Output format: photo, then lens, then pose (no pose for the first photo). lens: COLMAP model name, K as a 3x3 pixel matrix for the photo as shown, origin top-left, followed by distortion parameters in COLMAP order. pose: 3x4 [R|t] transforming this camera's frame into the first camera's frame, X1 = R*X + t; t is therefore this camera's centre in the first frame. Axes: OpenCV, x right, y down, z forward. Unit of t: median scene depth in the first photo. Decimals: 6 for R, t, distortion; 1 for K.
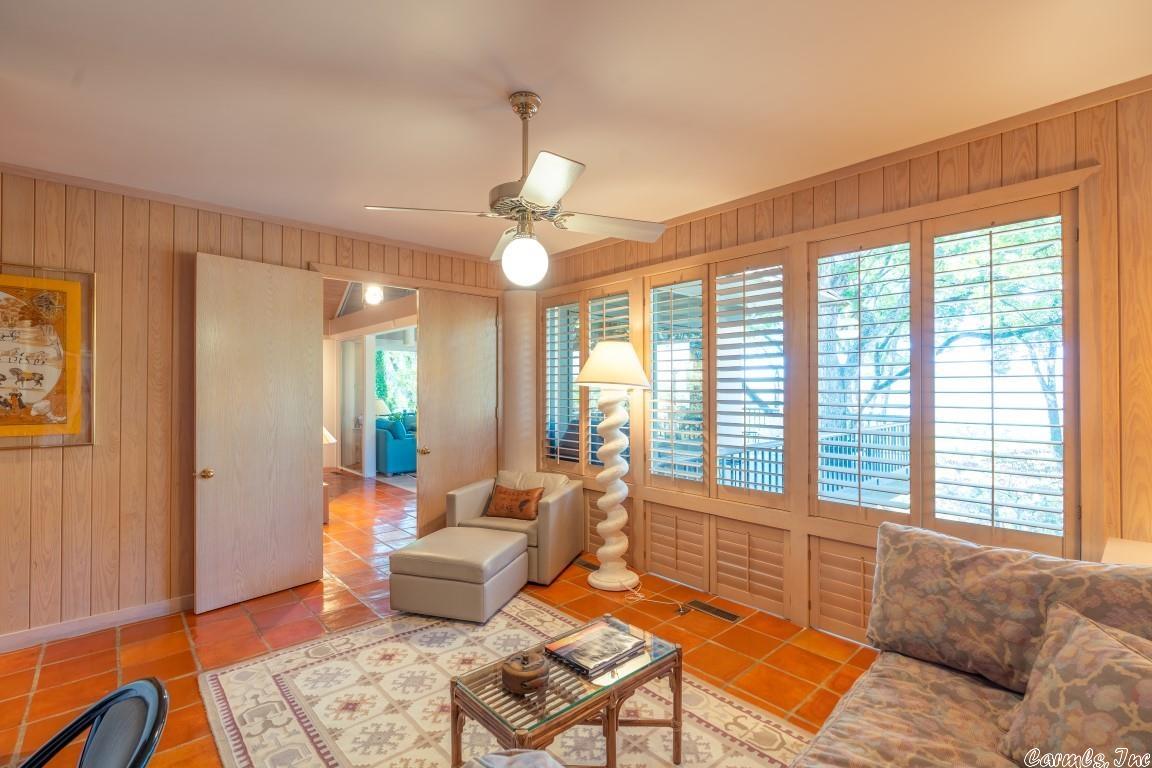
lens RADIAL K [[517.5, 0, 584.7], [0, 517.5, 386.6], [0, 0, 1]] dist [-0.007595, 0.002595]
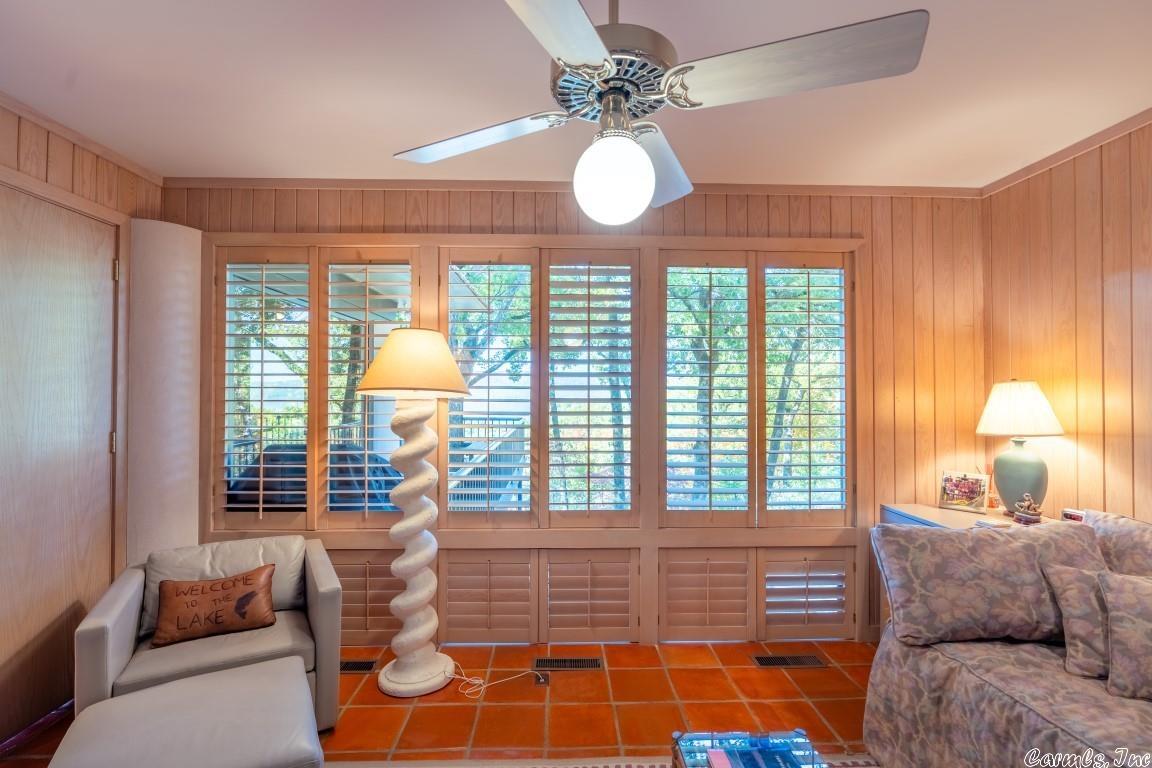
lens RADIAL K [[517.5, 0, 575.9], [0, 517.5, 387.6], [0, 0, 1]] dist [-0.007595, 0.002595]
pose [[0.659397, 0.010855, 0.751717, -0.389057], [-0.006130, 0.999940, -0.009062, -0.005513], [-0.751770, 0.001368, 0.659424, 0.454935]]
